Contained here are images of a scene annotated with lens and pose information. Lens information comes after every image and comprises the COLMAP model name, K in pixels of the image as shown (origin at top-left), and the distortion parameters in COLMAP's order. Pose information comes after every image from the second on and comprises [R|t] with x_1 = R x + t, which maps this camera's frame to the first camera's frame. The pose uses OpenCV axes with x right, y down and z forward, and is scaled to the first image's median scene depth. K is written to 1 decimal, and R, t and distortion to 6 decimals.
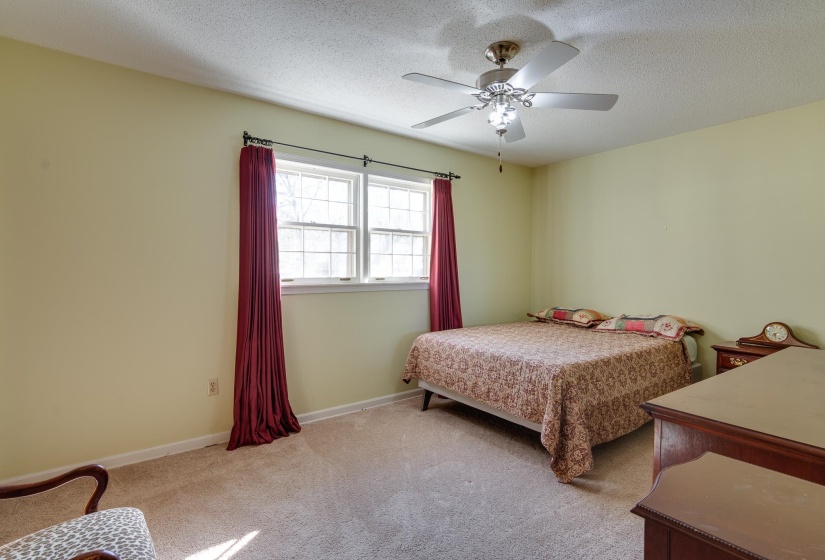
lens RADIAL K [[409.7, 0, 409.3], [0, 409.7, 280.0], [0, 0, 1]] dist [-0.005724, 0.003437]
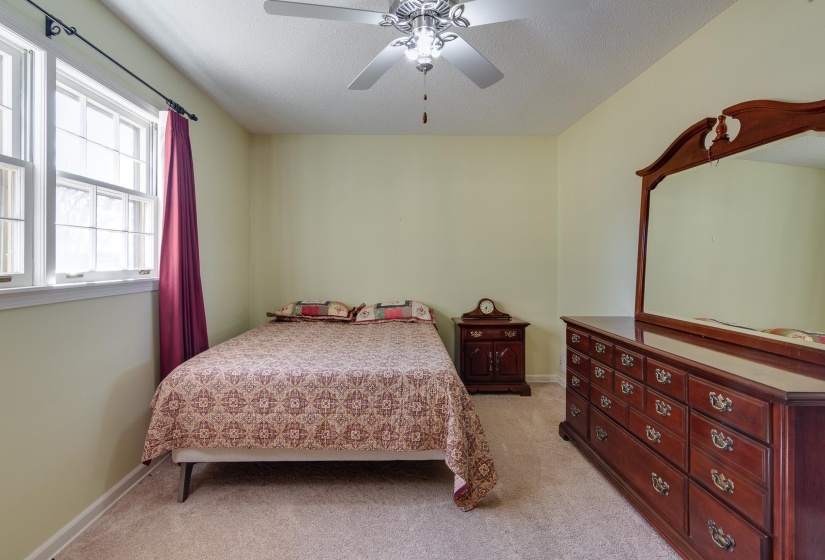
lens RADIAL K [[409.7, 0, 408.6], [0, 409.7, 259.5], [0, 0, 1]] dist [-0.005724, 0.003437]
pose [[0.583632, -0.004421, 0.812006, -0.270596], [0.024249, 0.999634, -0.011986, -0.008208], [-0.811656, 0.026686, 0.583526, 0.428690]]
